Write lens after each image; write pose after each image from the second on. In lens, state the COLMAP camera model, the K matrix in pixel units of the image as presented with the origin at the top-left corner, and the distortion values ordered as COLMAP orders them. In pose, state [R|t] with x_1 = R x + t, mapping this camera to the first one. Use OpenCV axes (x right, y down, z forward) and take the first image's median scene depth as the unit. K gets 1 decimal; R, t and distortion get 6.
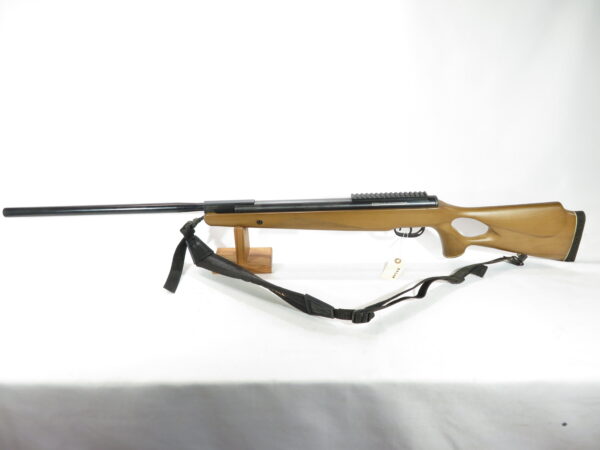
lens RADIAL K [[450.4, 0, 297.7], [0, 450.4, 225.2], [0, 0, 1]] dist [0.016015, 0.006025]
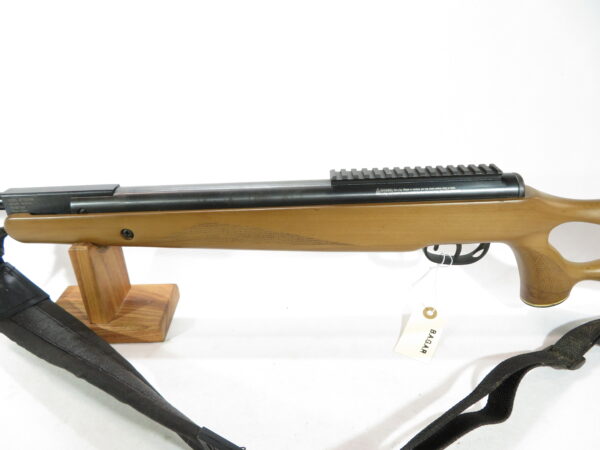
lens RADIAL K [[450.4, 0, 295.2], [0, 450.4, 224.9], [0, 0, 1]] dist [0.016015, 0.006025]
pose [[0.999984, -0.005100, 0.002500, 0.080297], [0.005171, 0.999555, -0.029385, -0.001801], [-0.002349, 0.029398, 0.999565, 0.537822]]
